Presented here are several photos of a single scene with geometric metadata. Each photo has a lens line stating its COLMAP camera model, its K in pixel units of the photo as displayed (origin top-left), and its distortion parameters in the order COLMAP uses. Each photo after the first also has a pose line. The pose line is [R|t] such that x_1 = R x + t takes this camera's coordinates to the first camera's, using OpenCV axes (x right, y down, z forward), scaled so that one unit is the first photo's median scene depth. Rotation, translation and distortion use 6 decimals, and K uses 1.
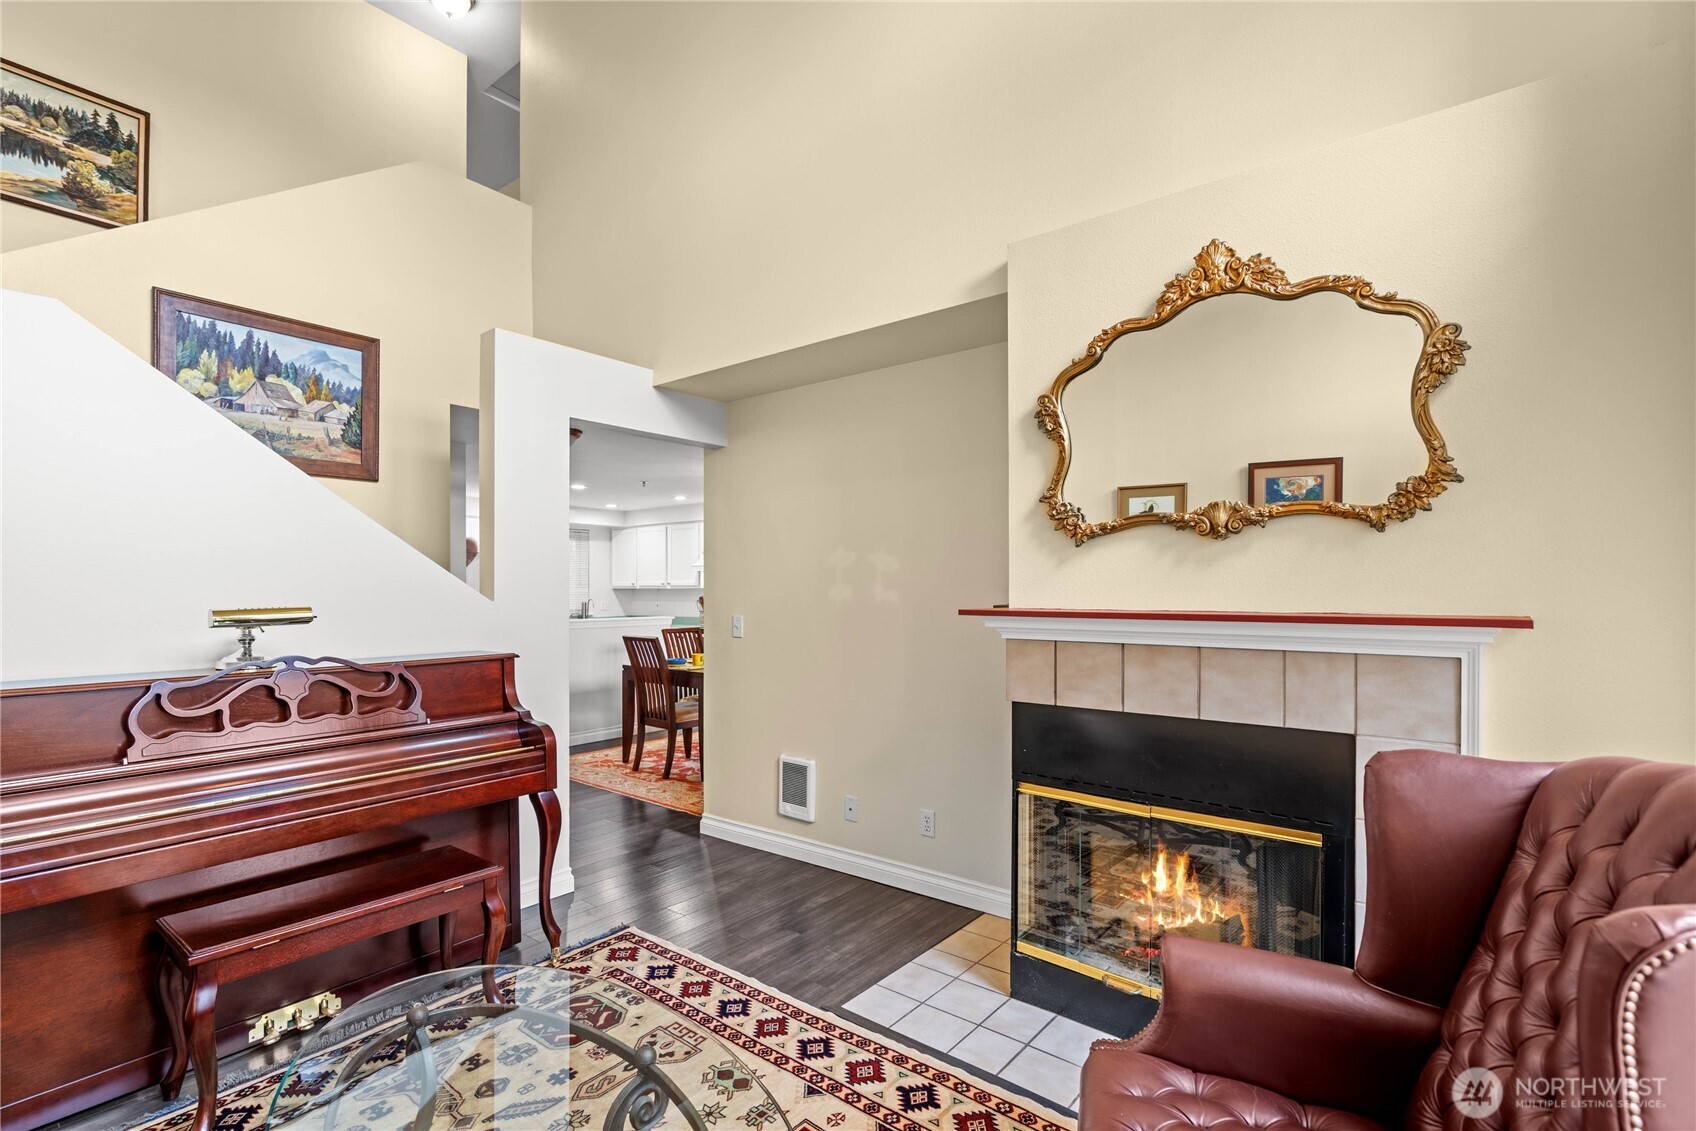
lens RADIAL K [[803.7, 0, 839.3], [0, 803.7, 586.5], [0, 0, 1]] dist [0.039821, -0.000173]
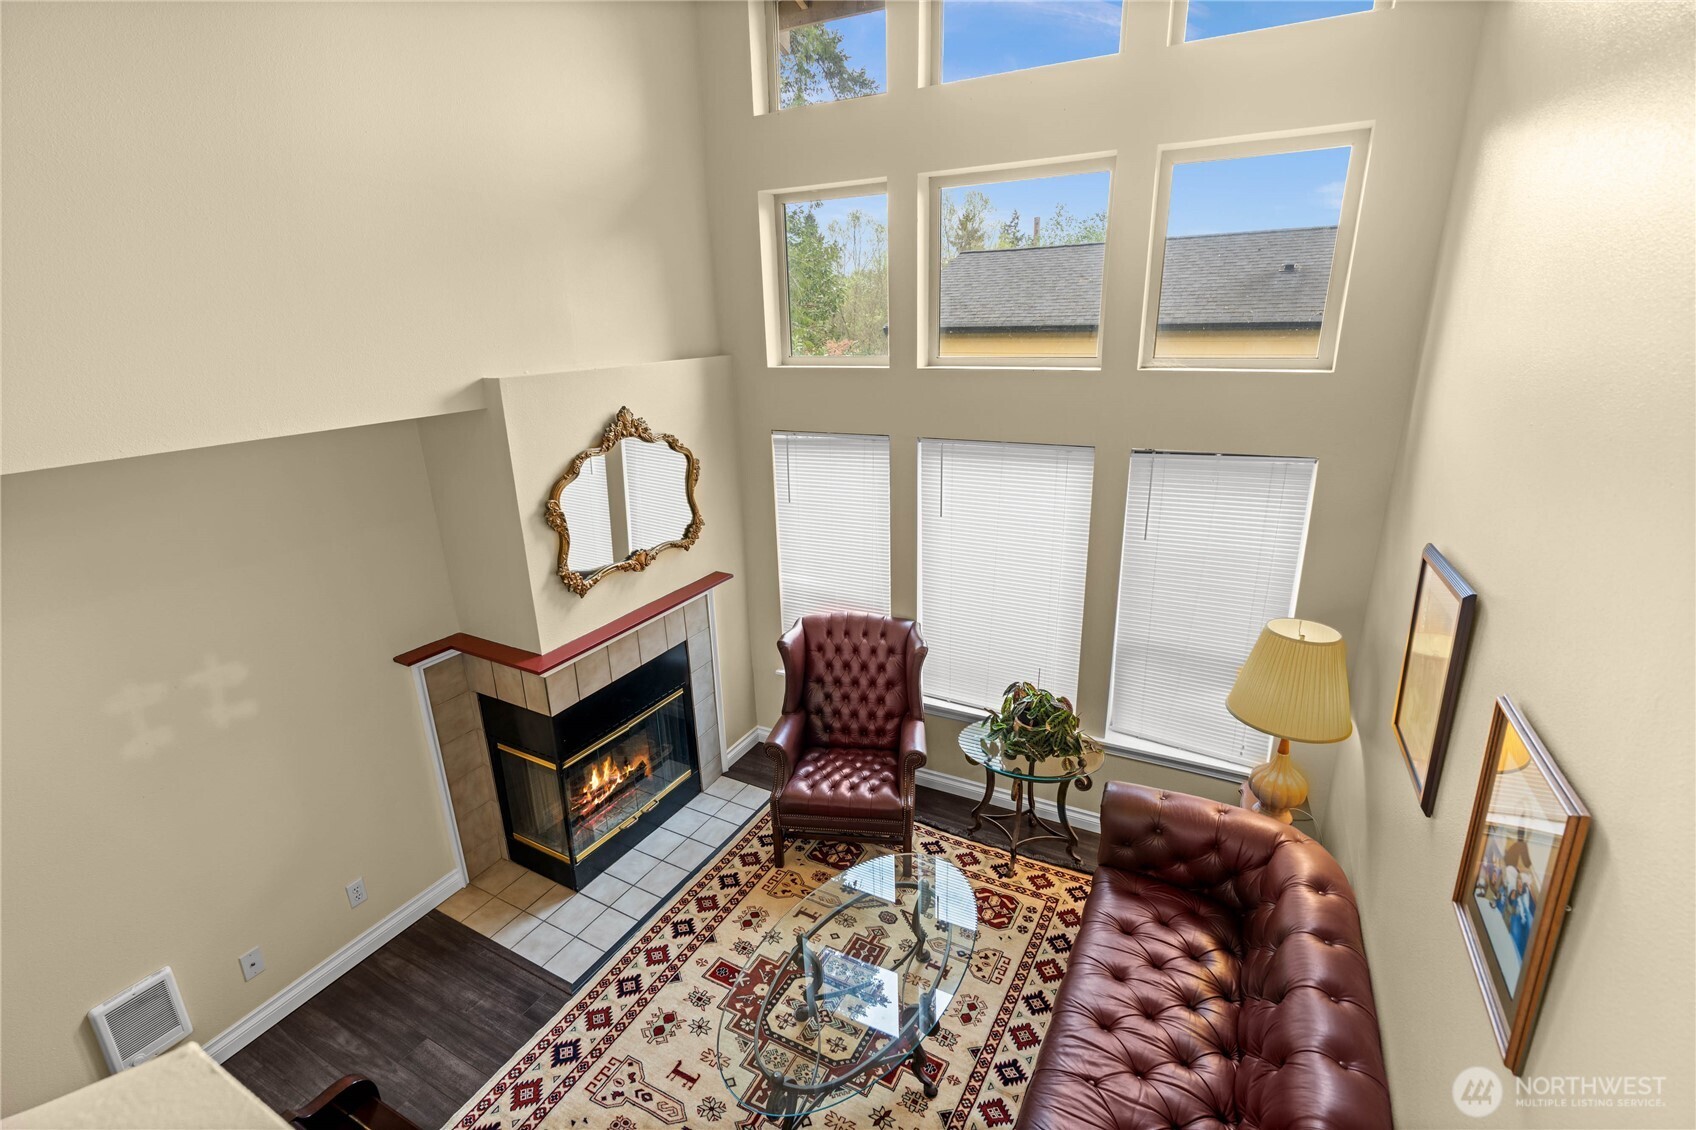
lens RADIAL K [[748.4, 0, 848.0], [0, 748.4, 565.0], [0, 0, 1]] dist [-0.000863, -0.000243]
pose [[-0.197241, -0.296536, 0.934432, -1.099507], [0.016782, 0.951995, 0.305652, -0.531231], [-0.980211, 0.075968, -0.182796, 0.786666]]
